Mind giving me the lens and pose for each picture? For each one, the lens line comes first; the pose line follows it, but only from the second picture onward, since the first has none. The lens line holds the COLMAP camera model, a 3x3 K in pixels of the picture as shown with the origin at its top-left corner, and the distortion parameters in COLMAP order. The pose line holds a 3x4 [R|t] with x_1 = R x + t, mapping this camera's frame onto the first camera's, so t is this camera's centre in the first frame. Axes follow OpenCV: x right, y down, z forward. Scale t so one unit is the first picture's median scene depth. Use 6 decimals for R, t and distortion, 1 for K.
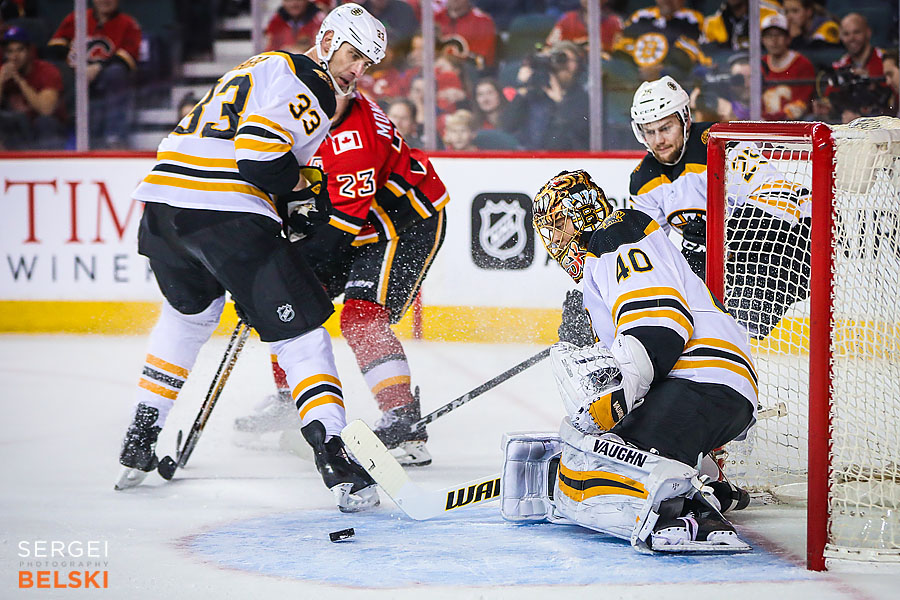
lens RADIAL K [[3218.6, 0, 453.0], [0, 3218.6, 301.2], [0, 0, 1]] dist [0.421983, 0.000000]
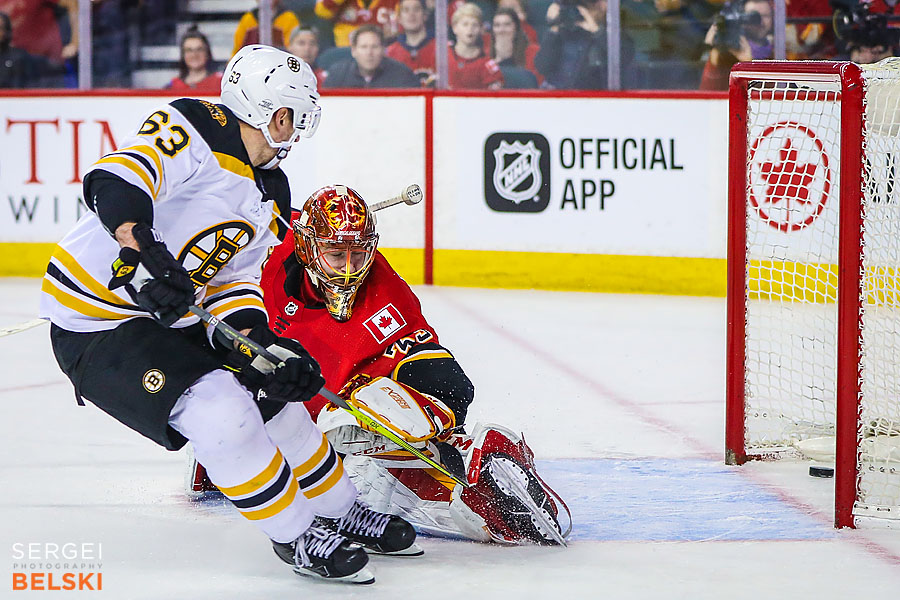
lens RADIAL K [[2465.9, 0, 451.2], [0, 2465.9, 293.1], [0, 0, 1]] dist [0.028747, 0.000000]
pose [[0.999946, 0.000961, 0.010377, -0.011992], [-0.001404, 0.999085, 0.042737, -0.017294], [-0.010326, -0.042749, 0.999032, 0.259234]]
